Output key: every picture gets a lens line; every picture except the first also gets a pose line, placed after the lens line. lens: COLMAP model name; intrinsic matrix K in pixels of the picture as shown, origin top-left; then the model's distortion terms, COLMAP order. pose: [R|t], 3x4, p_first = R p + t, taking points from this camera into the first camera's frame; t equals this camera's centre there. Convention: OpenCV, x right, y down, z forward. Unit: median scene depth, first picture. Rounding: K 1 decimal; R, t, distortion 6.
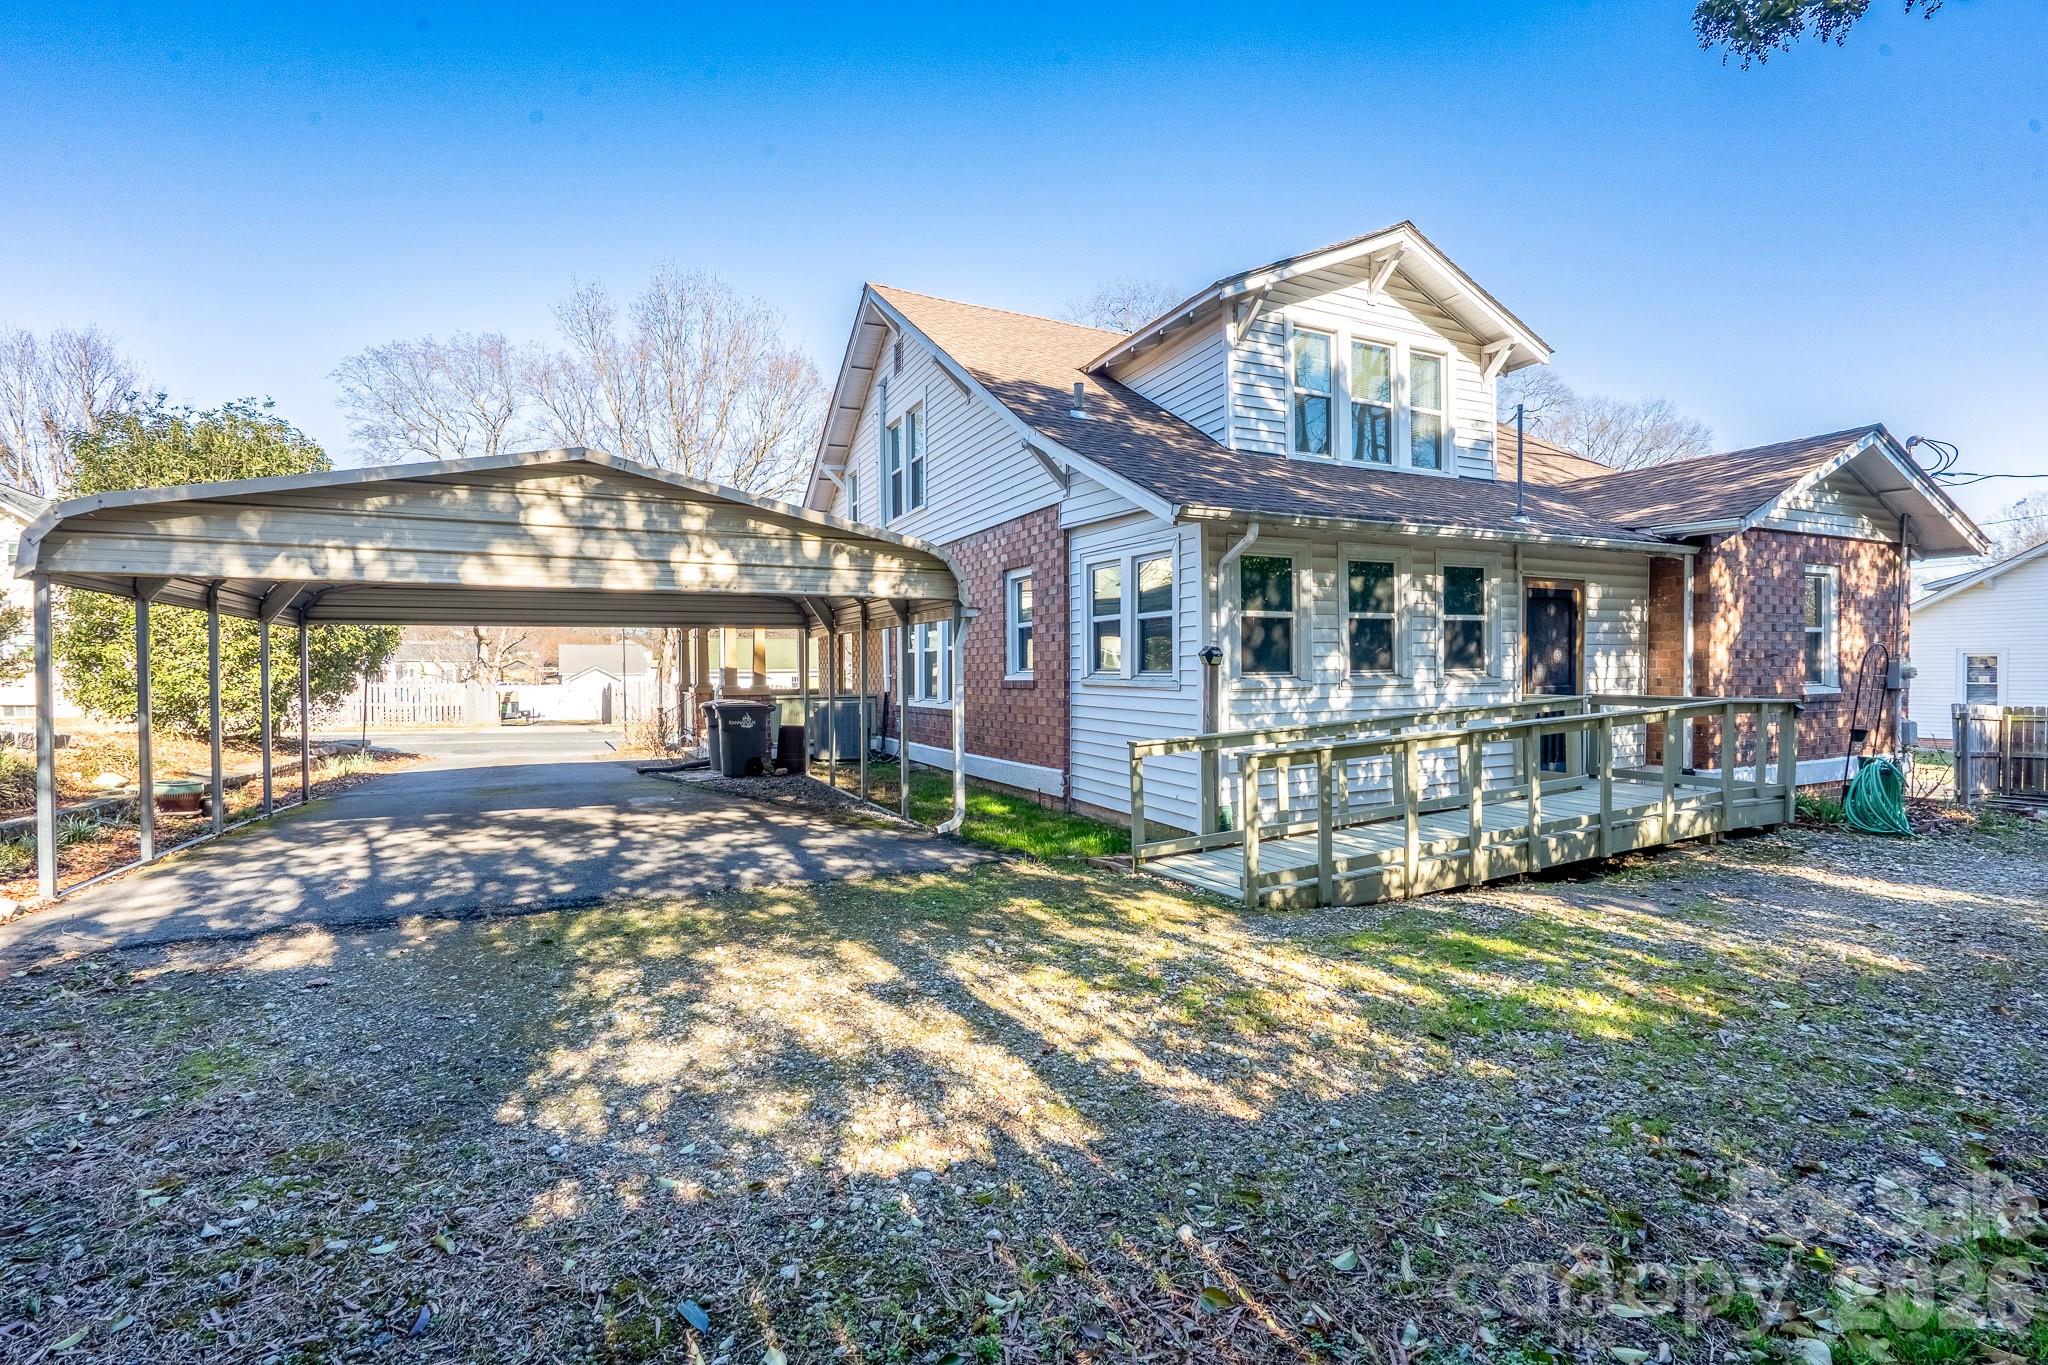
lens RADIAL K [[948.8, 0, 1024.0], [0, 948.8, 682.5], [0, 0, 1]] dist [-0.000539, -0.000096]
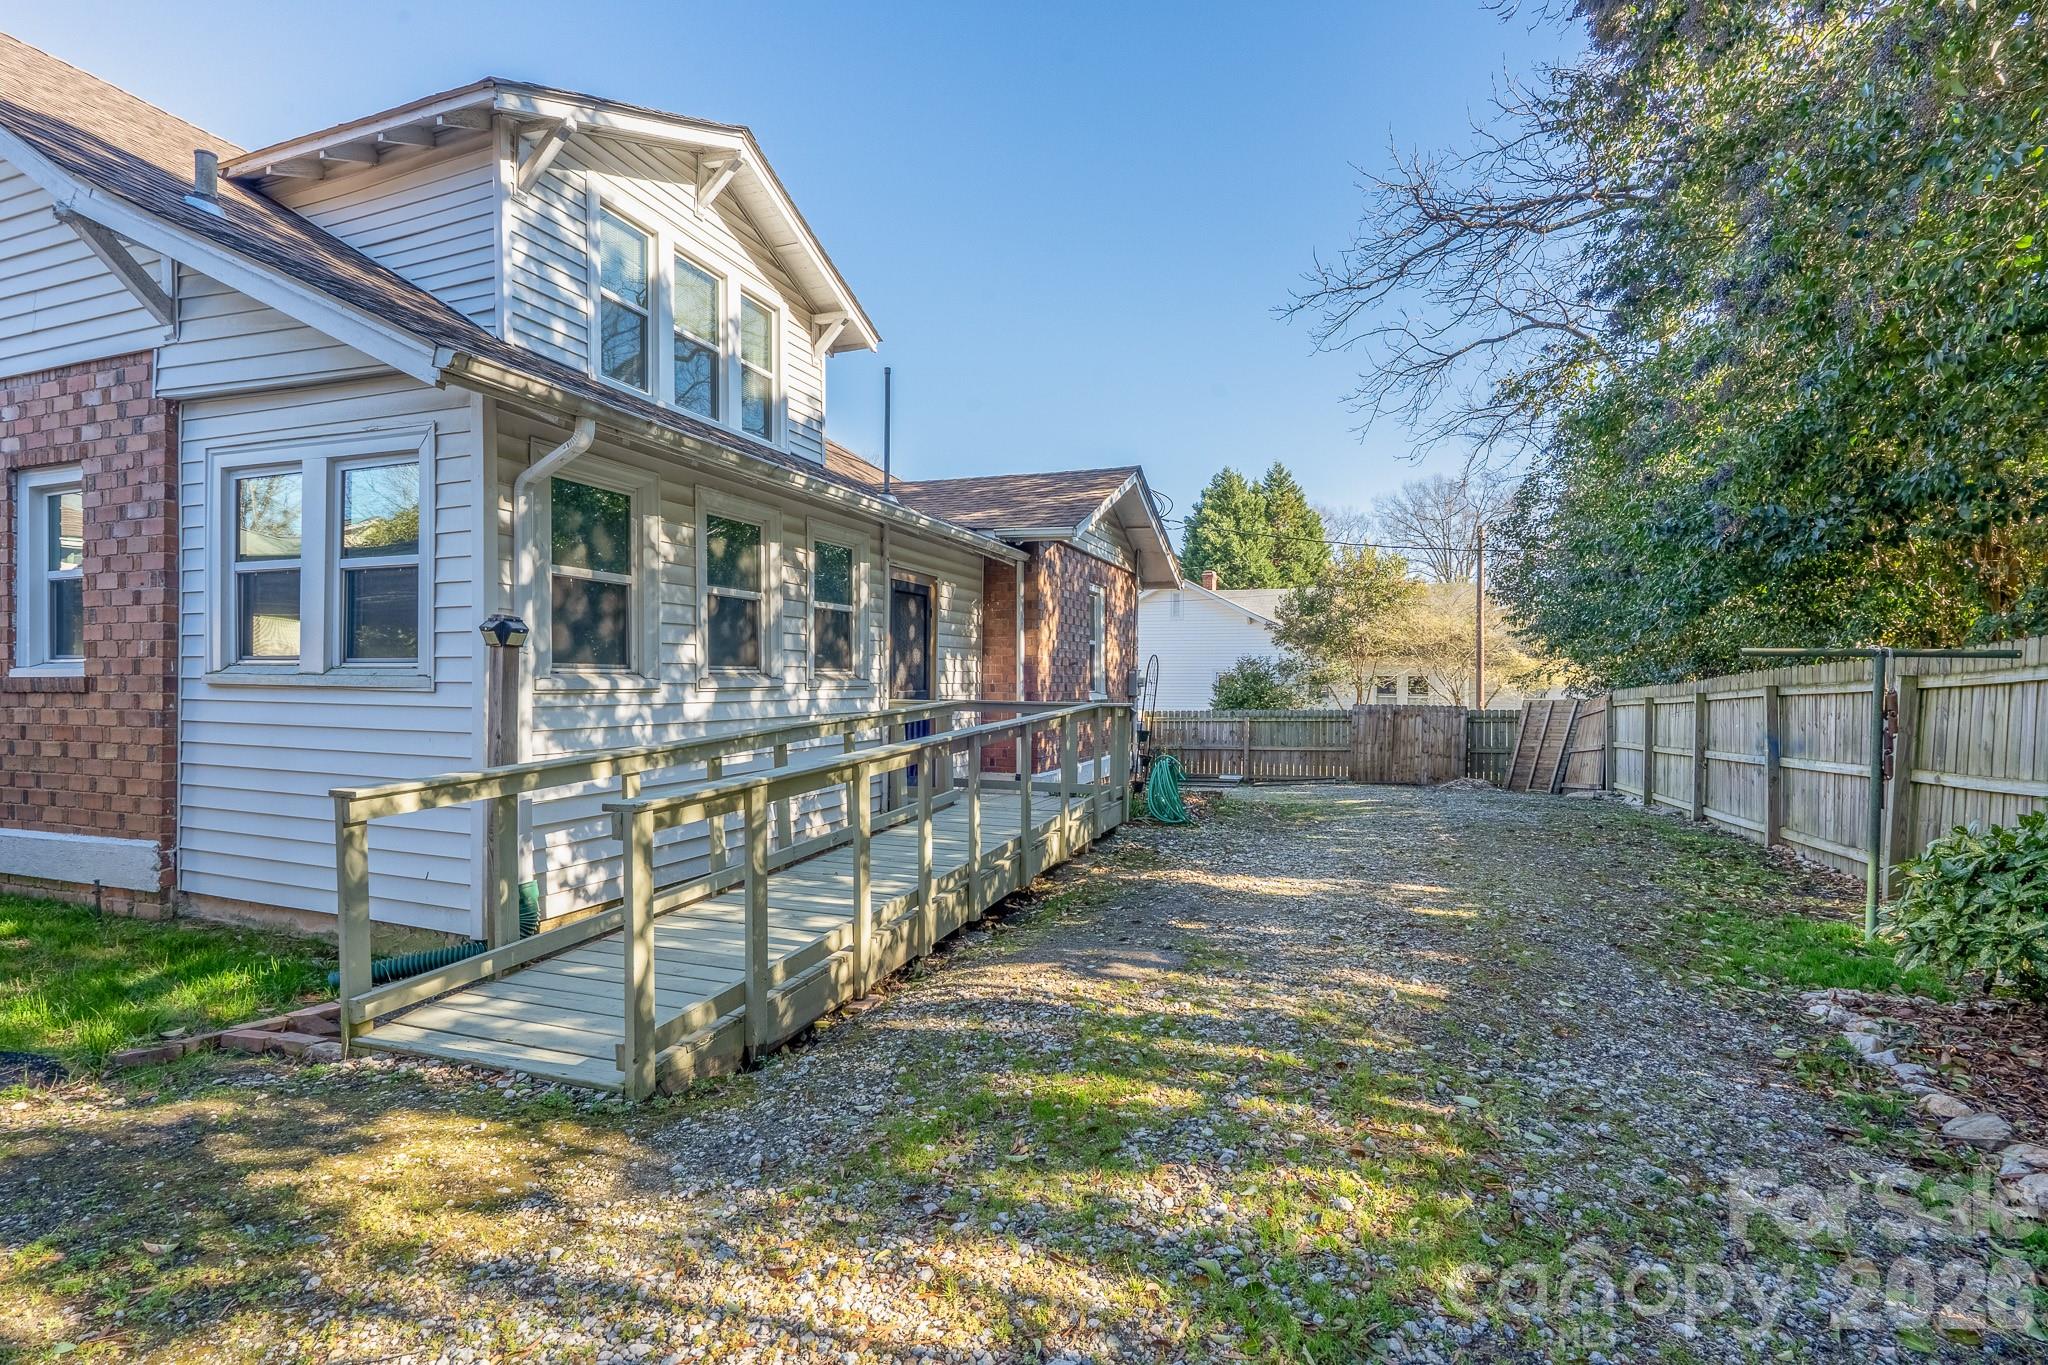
lens RADIAL K [[890.6, 0, 1022.5], [0, 890.6, 689.3], [0, 0, 1]] dist [-0.000353, 0.000235]
pose [[0.695870, 0.008040, 0.718123, 0.021559], [-0.002025, 0.999955, -0.009232, 0.010626], [-0.718165, 0.004970, 0.695855, 0.340879]]
